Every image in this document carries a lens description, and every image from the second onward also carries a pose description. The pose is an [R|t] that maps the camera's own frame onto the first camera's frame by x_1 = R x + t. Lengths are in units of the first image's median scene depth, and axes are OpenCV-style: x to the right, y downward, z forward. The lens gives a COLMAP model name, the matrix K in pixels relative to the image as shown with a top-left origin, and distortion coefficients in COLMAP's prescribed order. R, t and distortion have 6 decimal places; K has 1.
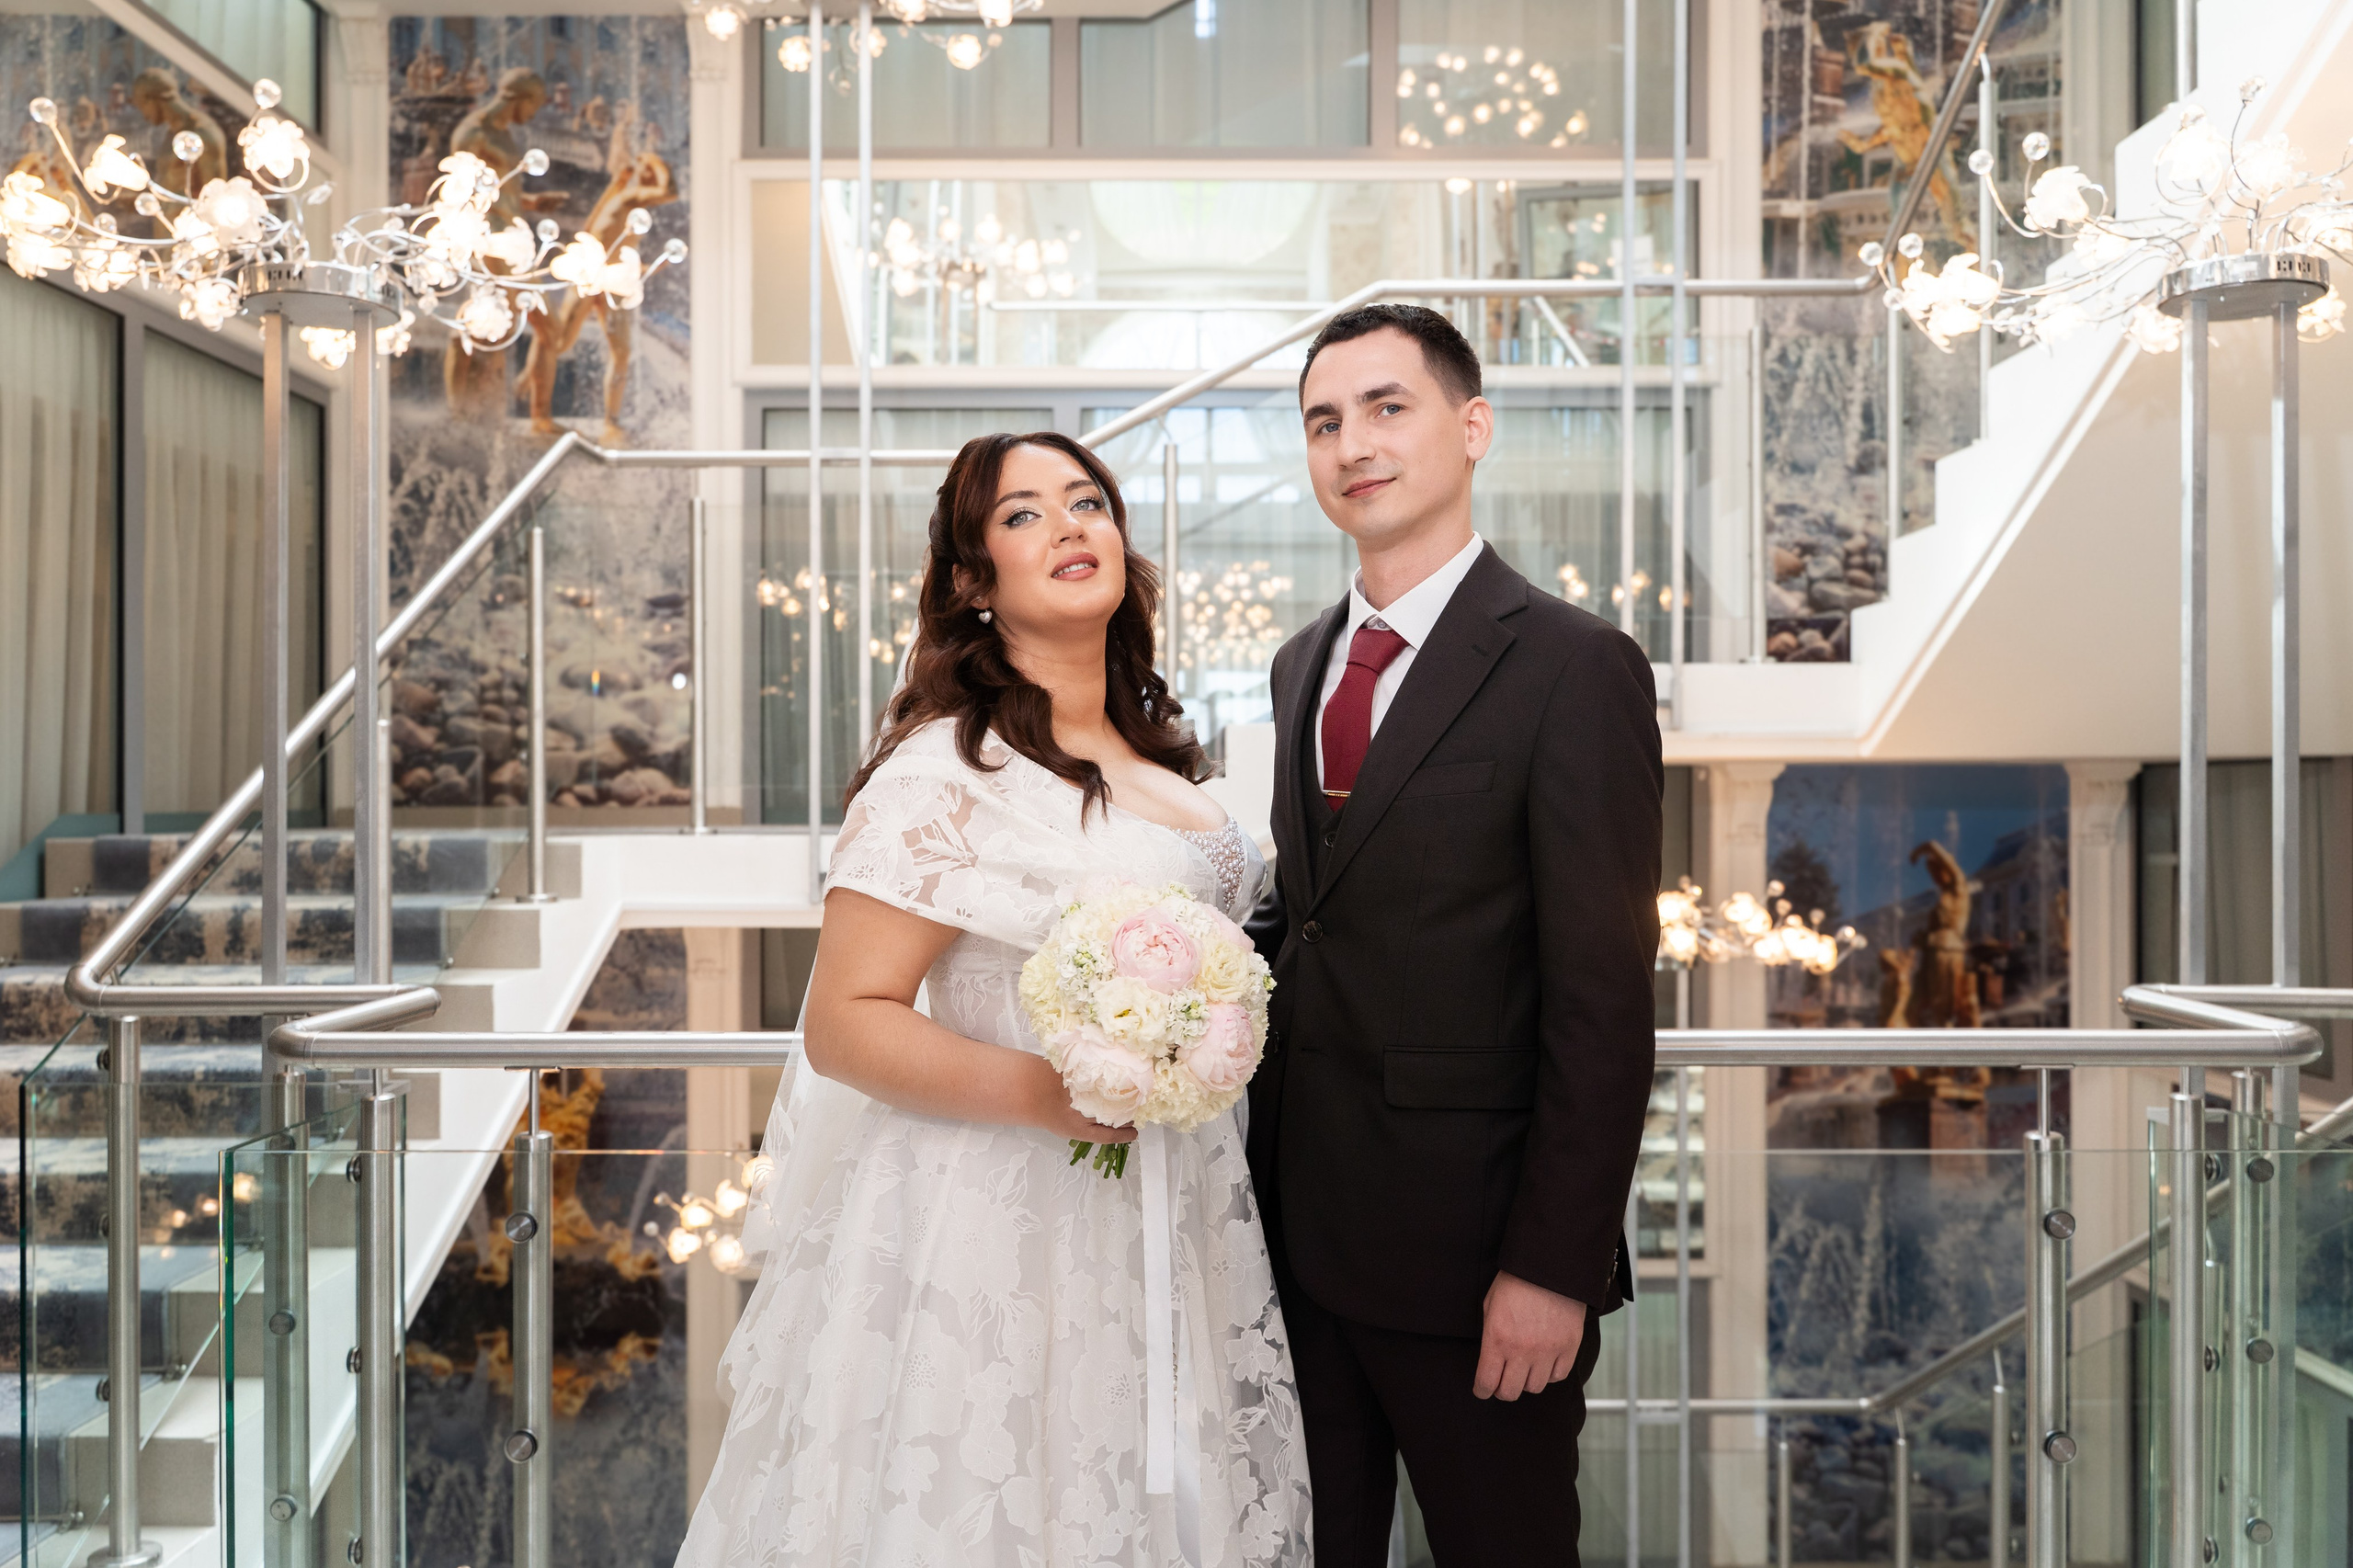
lens RADIAL K [[1887.7, 0, 1161.4], [0, 1887.7, 835.3], [0, 0, 1]] dist [-0.005068, -0.000471]
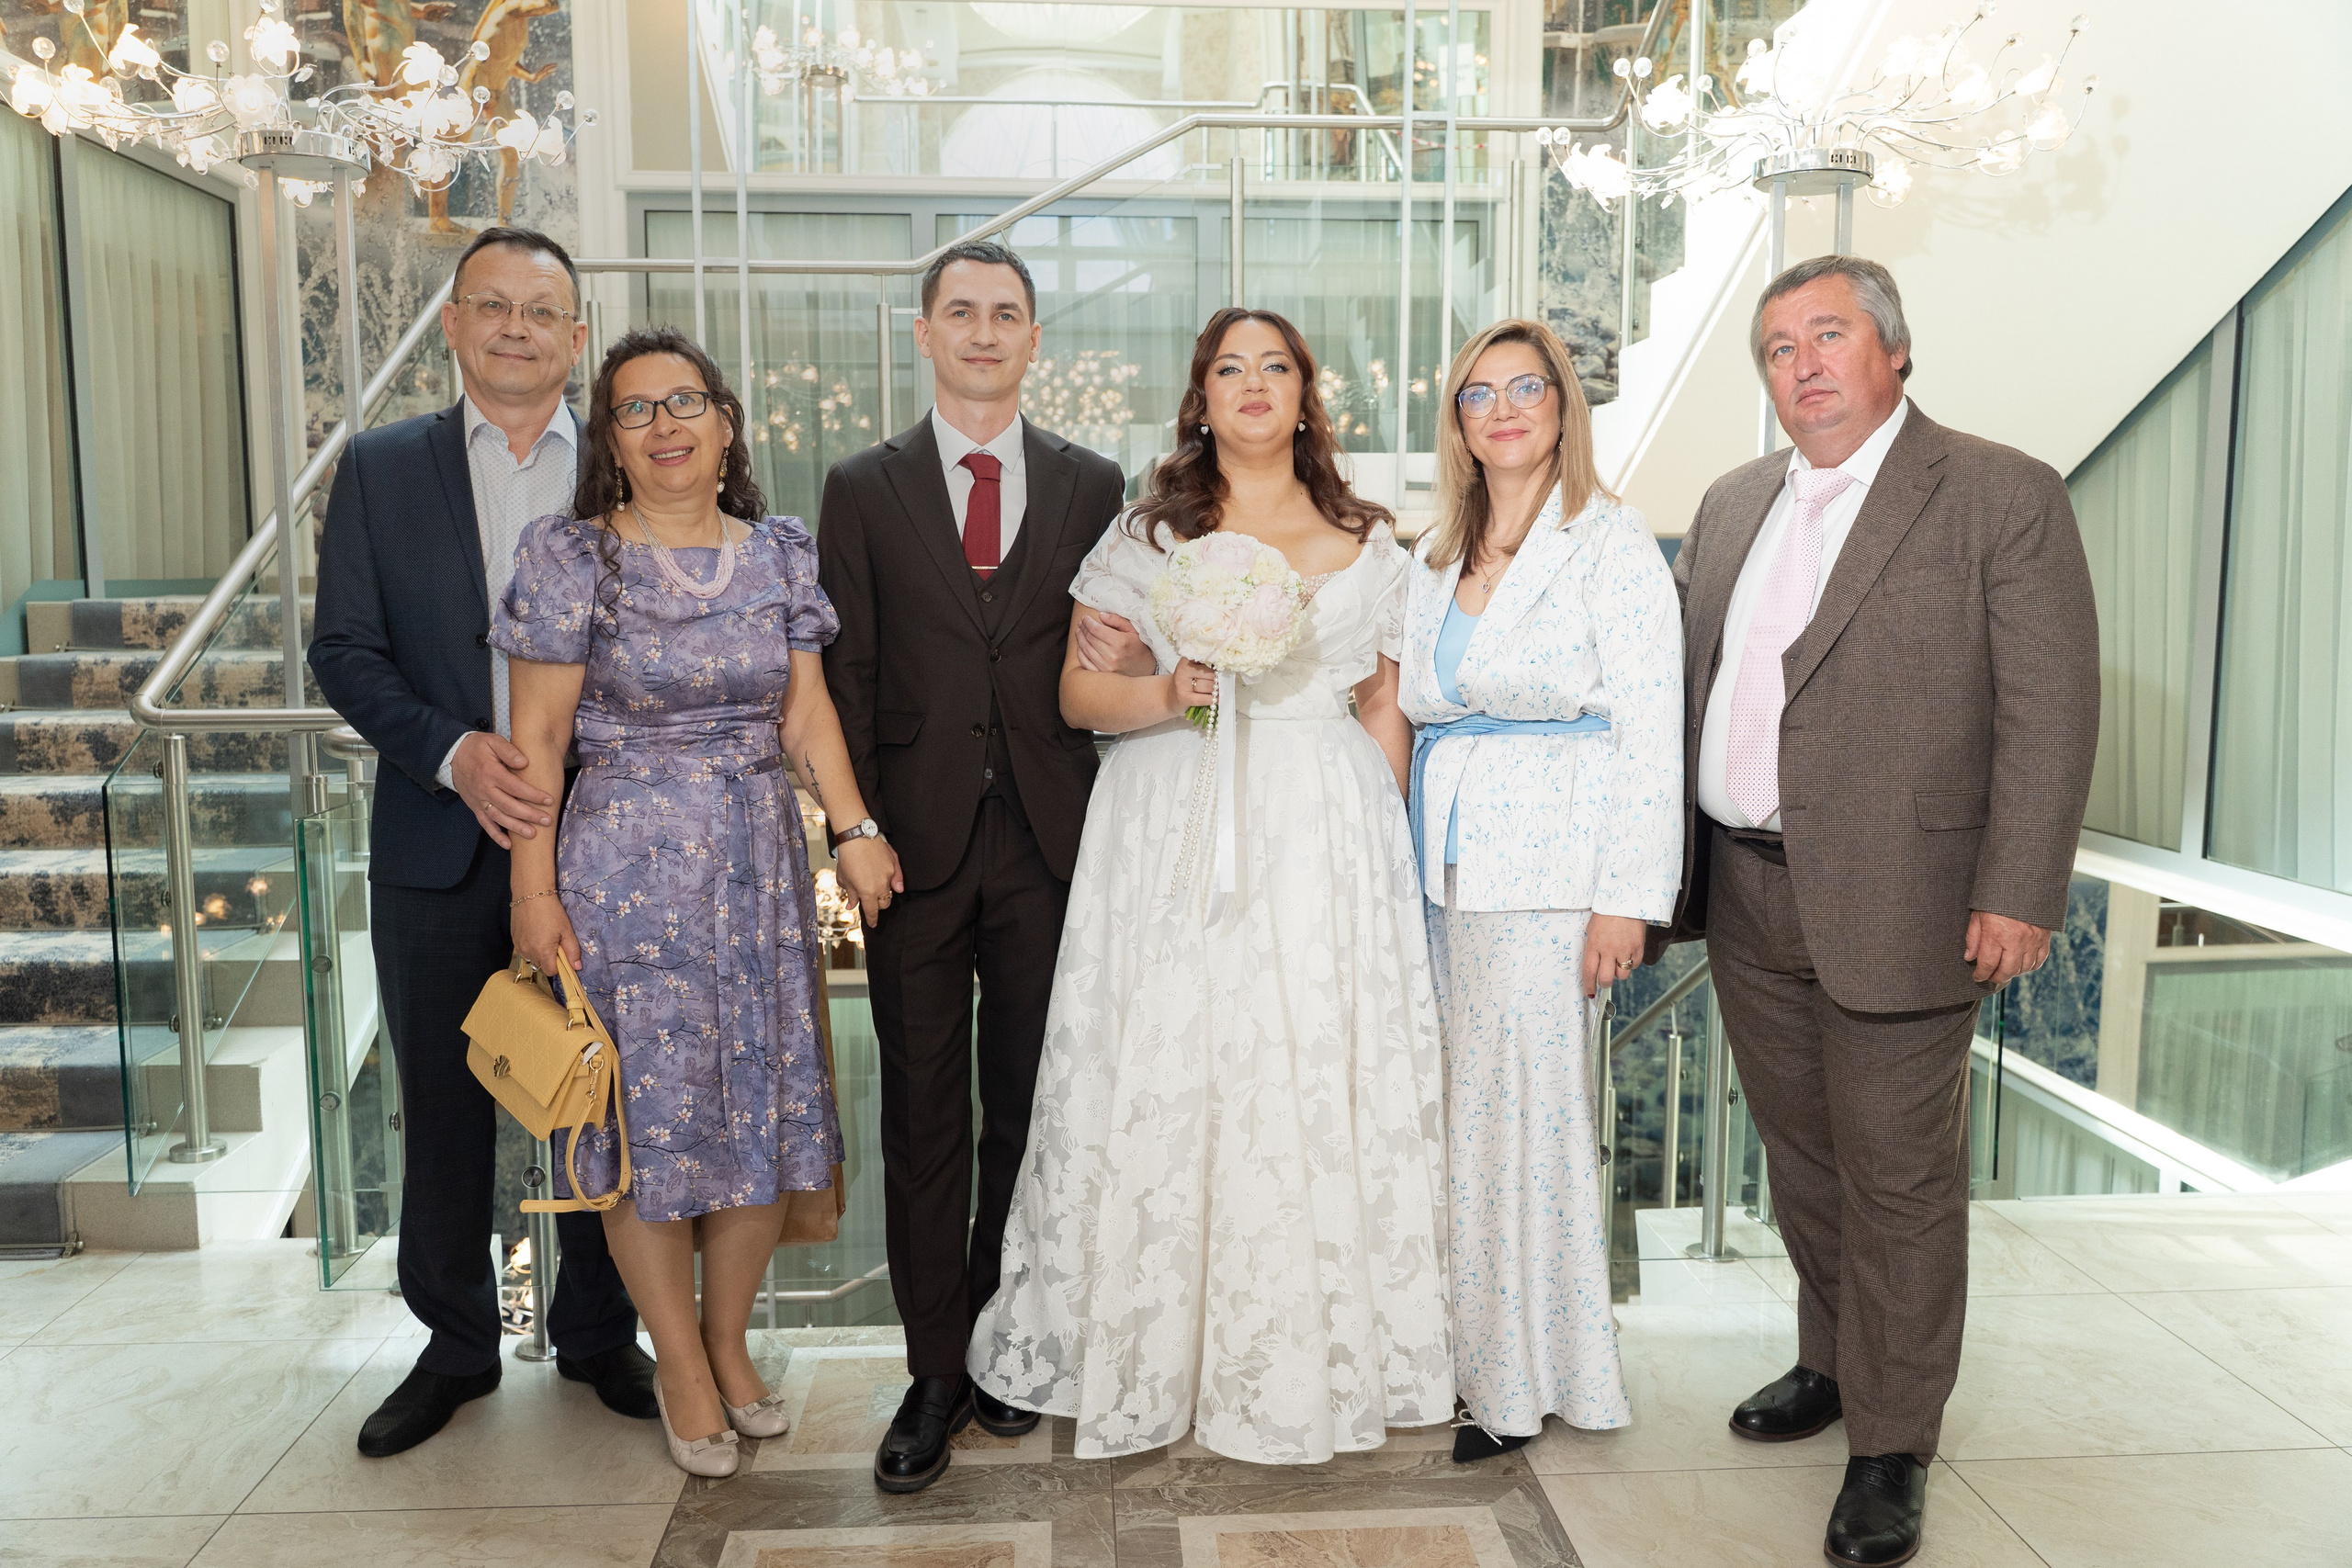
lens RADIAL K [[1842.7, 0, 1181.4], [0, 1842.7, 810.7], [0, 0, 1]] dist [-0.002893, -0.000467]
pose [[0.996947, -0.009777, 0.077466, 0.014091], [0.001289, 0.994055, 0.108873, 0.005220], [-0.078070, -0.108440, 0.991033, -0.126657]]
